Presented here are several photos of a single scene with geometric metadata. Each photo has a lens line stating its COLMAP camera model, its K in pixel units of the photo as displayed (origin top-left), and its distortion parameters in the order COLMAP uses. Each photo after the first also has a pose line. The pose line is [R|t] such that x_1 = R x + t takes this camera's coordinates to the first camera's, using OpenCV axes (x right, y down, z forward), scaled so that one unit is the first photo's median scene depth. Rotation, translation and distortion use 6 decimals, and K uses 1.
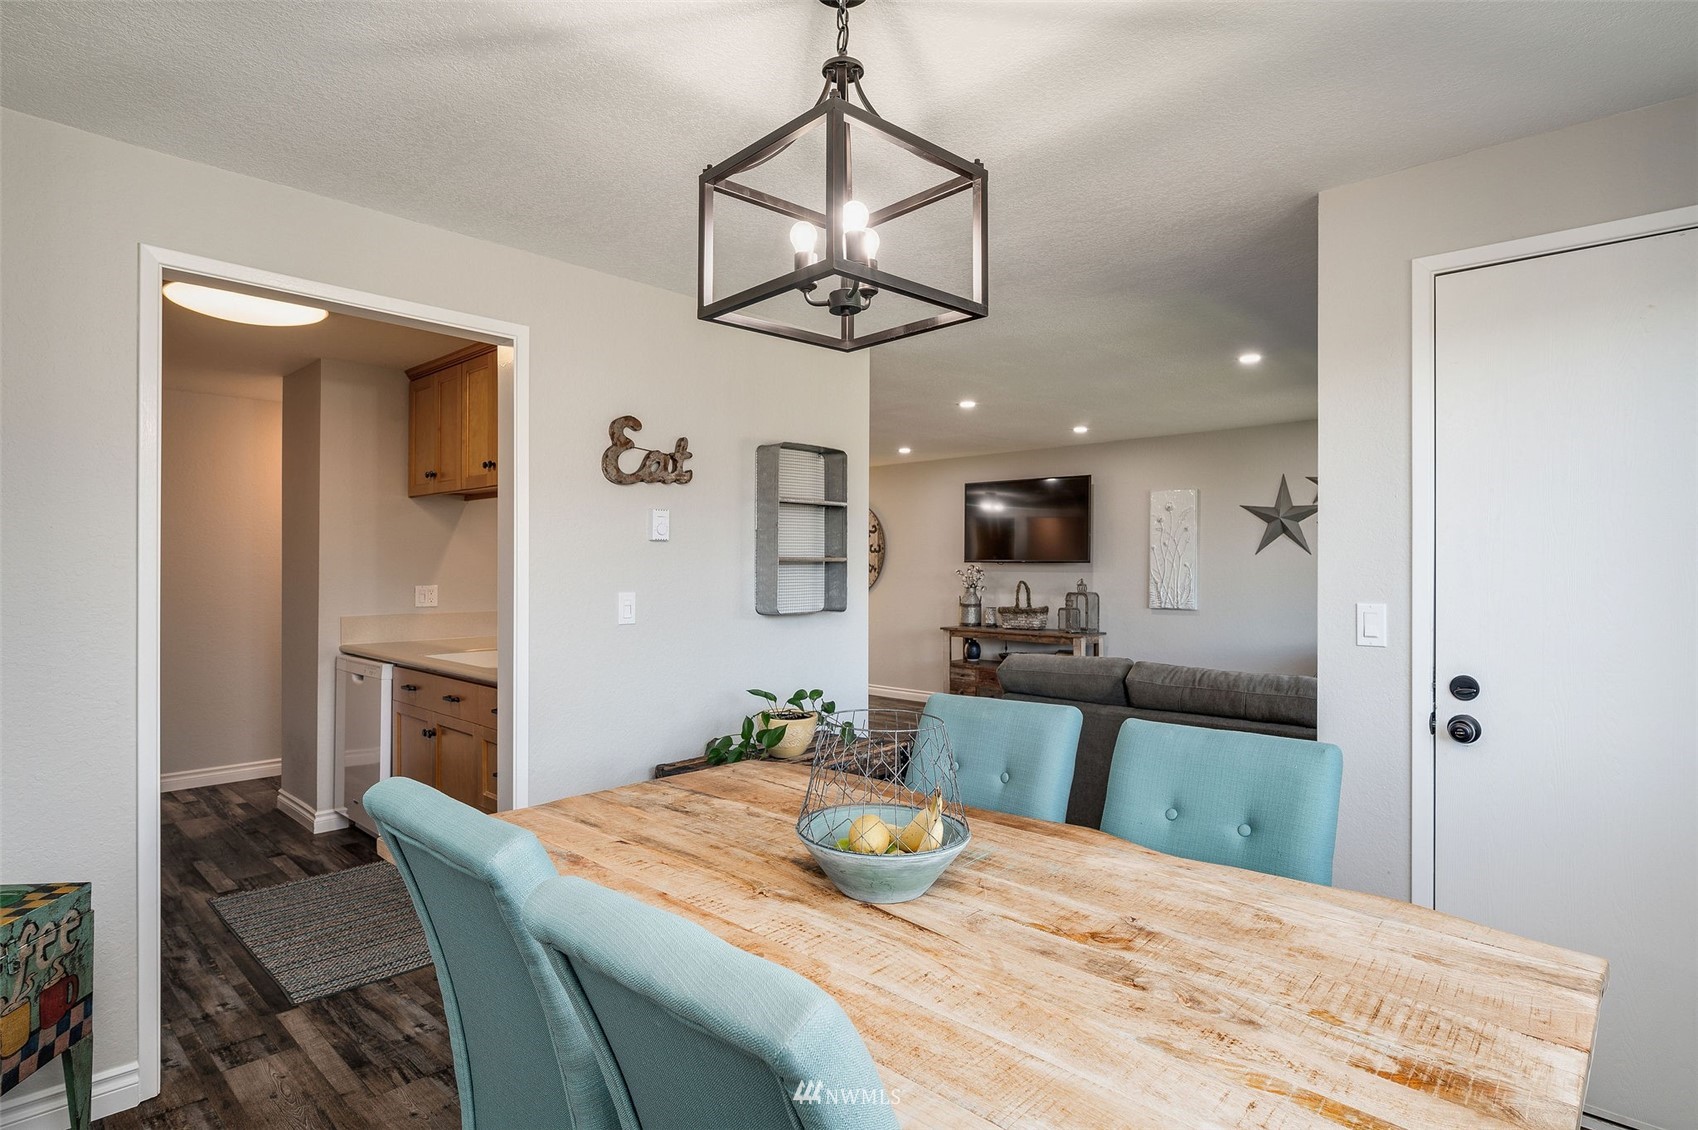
lens RADIAL K [[879.0, 0, 849.0], [0, 879.0, 565.0], [0, 0, 1]] dist [-0.007580, -0.000716]
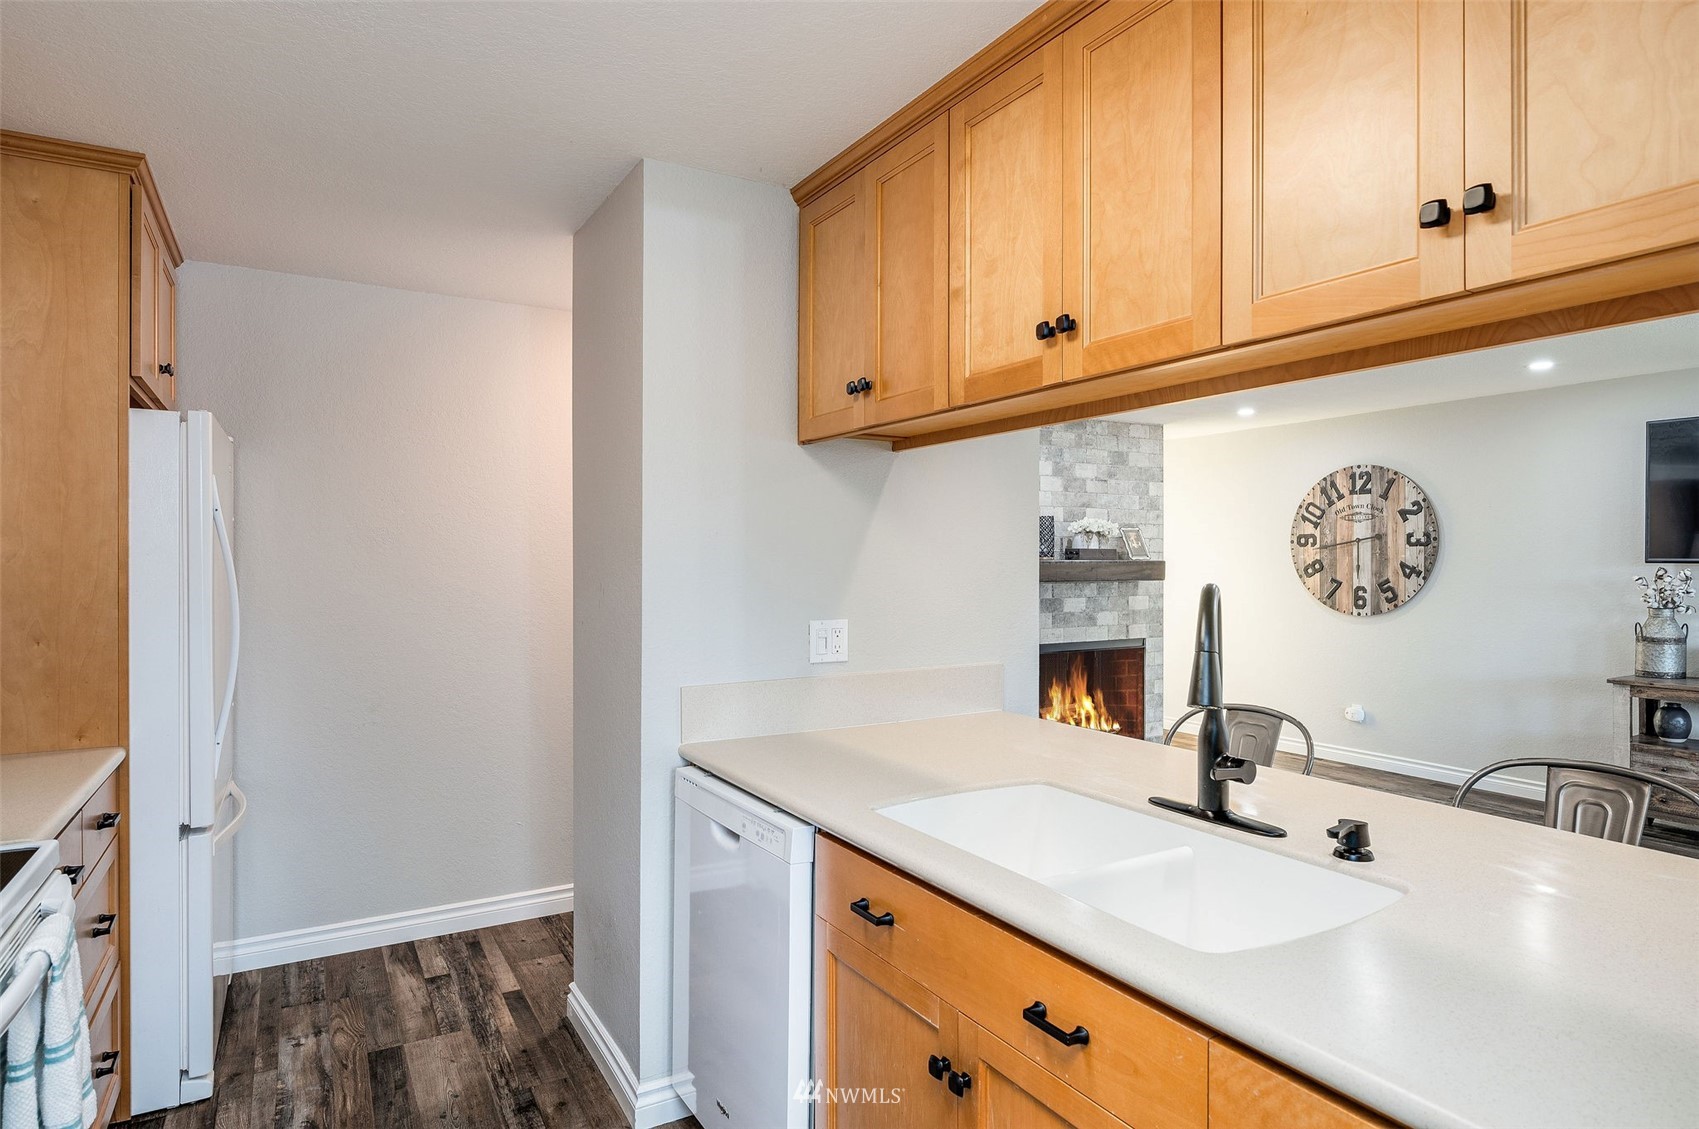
lens RADIAL K [[952.8, 0, 849.5], [0, 952.8, 564.5], [0, 0, 1]] dist [-0.009679, -0.001369]
pose [[0.960507, -0.000295, -0.278257, -0.906863], [0.002358, 0.999972, 0.007081, -0.035375], [0.278247, -0.007457, 0.960481, 1.370417]]
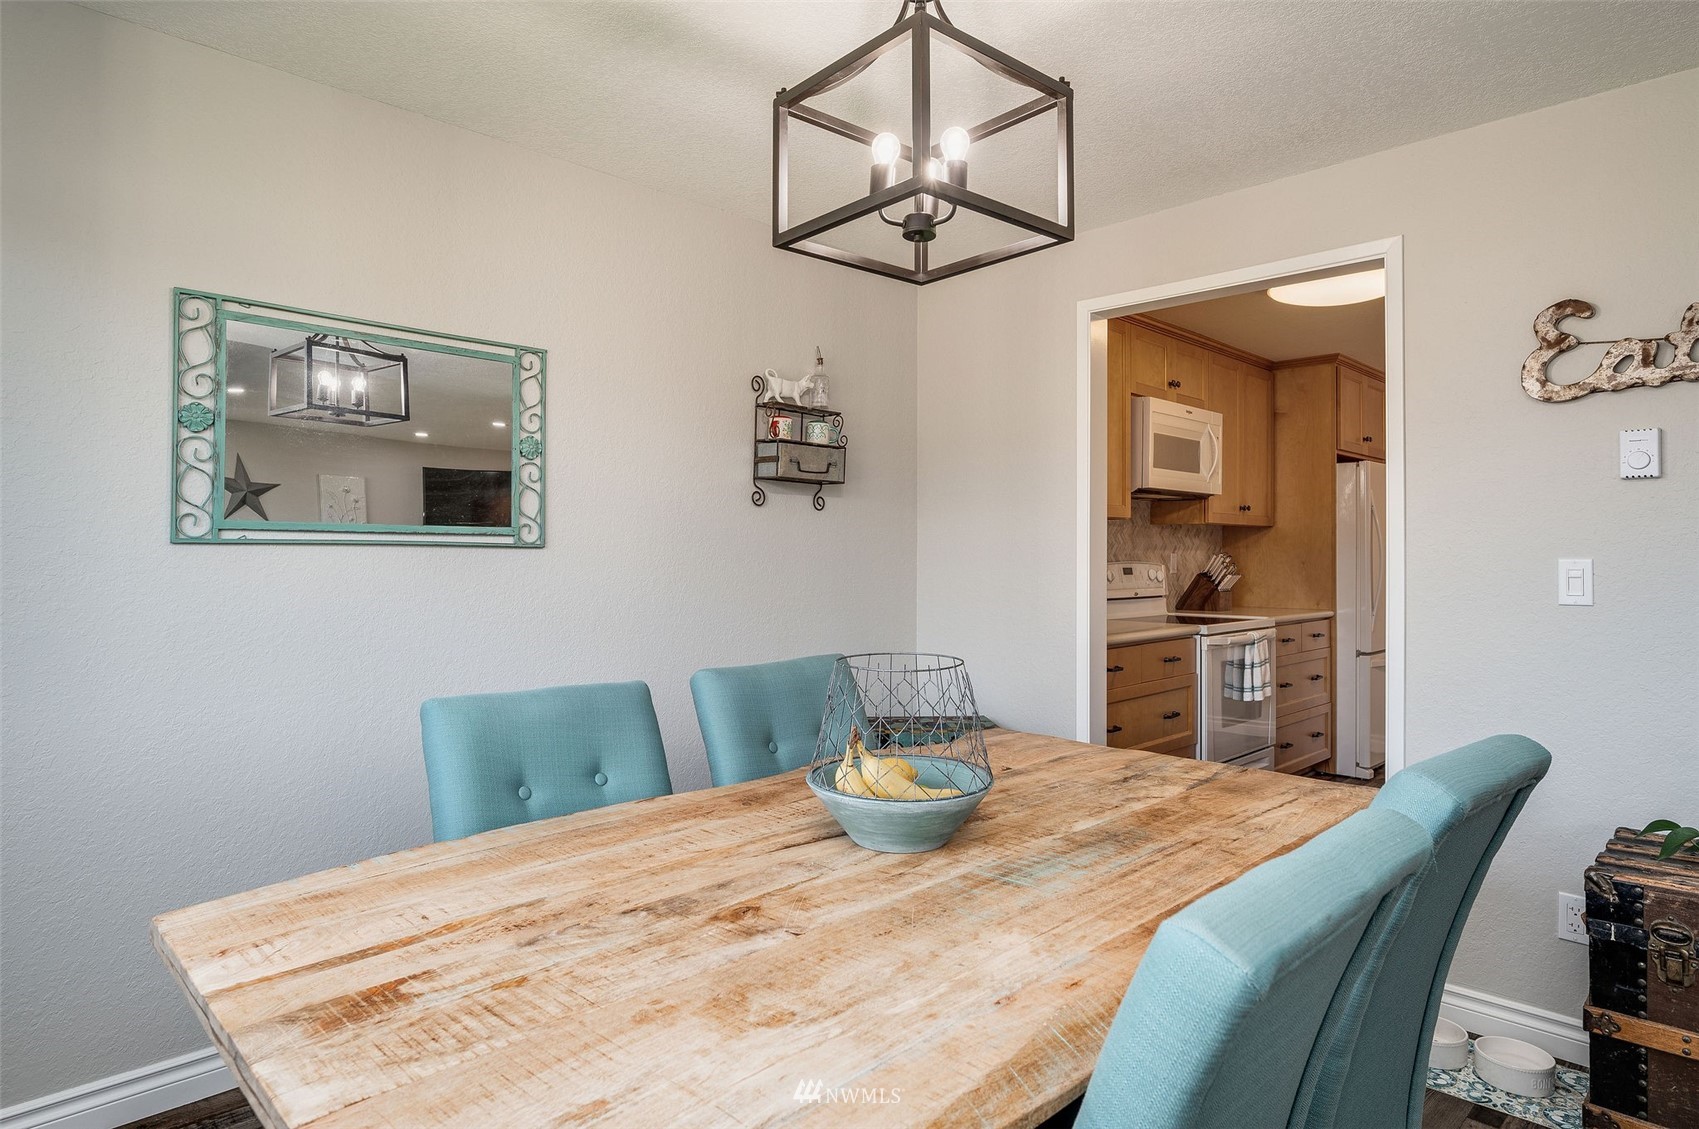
lens RADIAL K [[945.3, 0, 848.5], [0, 945.3, 547.5], [0, 0, 1]] dist [-0.005510, -0.000612]
pose [[-0.035182, -0.009412, -0.999337, 0.947978], [0.000708, 0.999955, -0.009443, 0.055431], [0.999381, -0.001040, -0.035173, 0.875918]]
